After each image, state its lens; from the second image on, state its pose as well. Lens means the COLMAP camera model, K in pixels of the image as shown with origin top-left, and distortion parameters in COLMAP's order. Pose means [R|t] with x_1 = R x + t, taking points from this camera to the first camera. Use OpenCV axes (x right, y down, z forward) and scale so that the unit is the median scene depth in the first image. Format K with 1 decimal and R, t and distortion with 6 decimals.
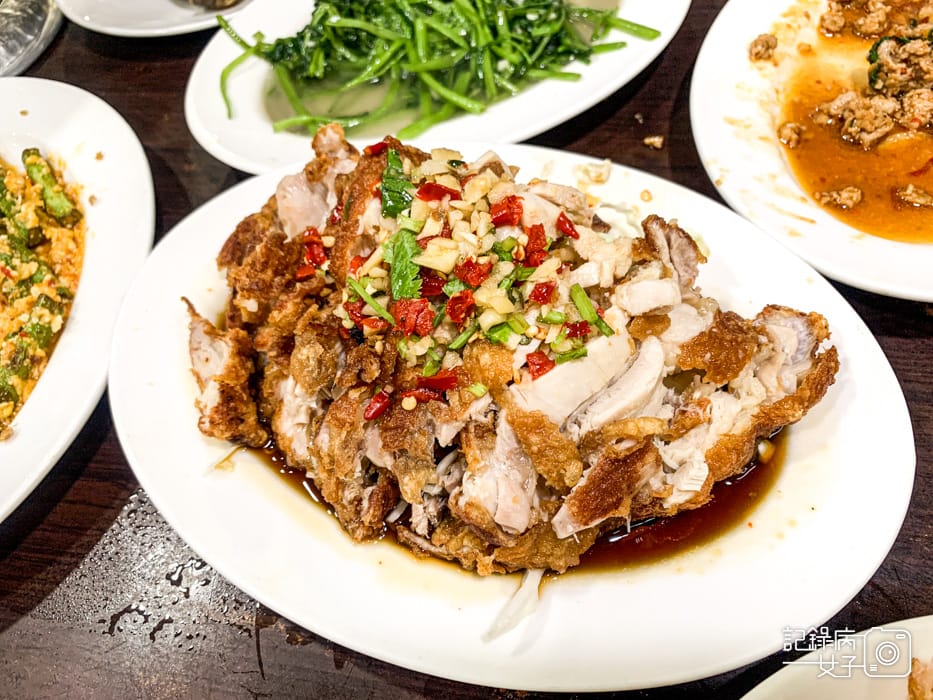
lens RADIAL K [[701.4, 0, 466.5], [0, 701.4, 350.0], [0, 0, 1]] dist [-0.031493, 0.002147]
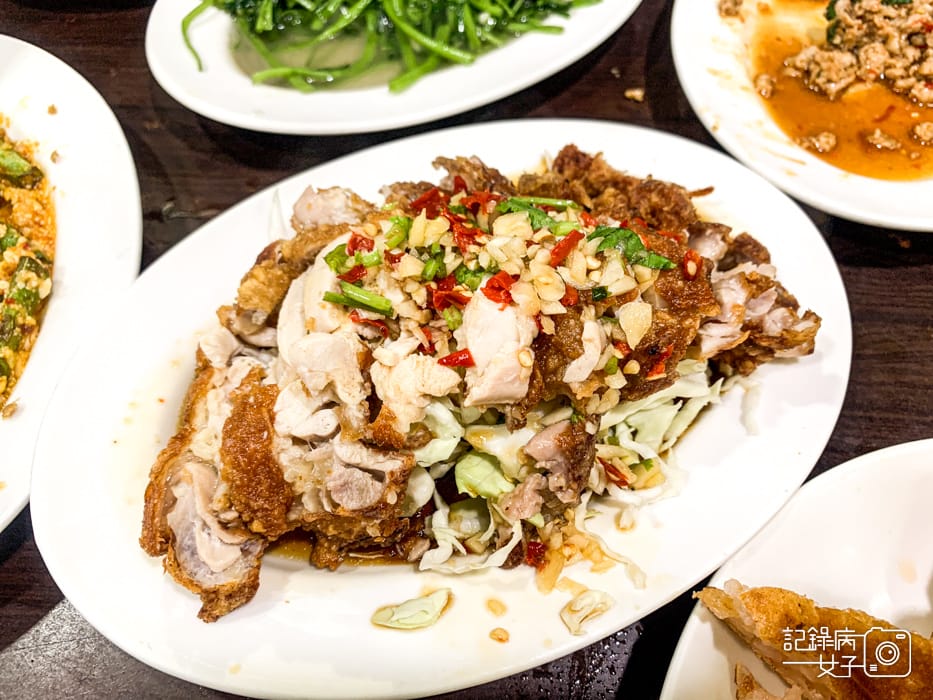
lens RADIAL K [[701.4, 0, 466.5], [0, 701.4, 350.0], [0, 0, 1]] dist [-0.031493, 0.002147]
pose [[0.984808, -0.057609, 0.163812, -0.179725], [0.054627, 0.998250, 0.022658, 0.044321], [-0.164831, -0.013365, 0.986231, 0.022854]]
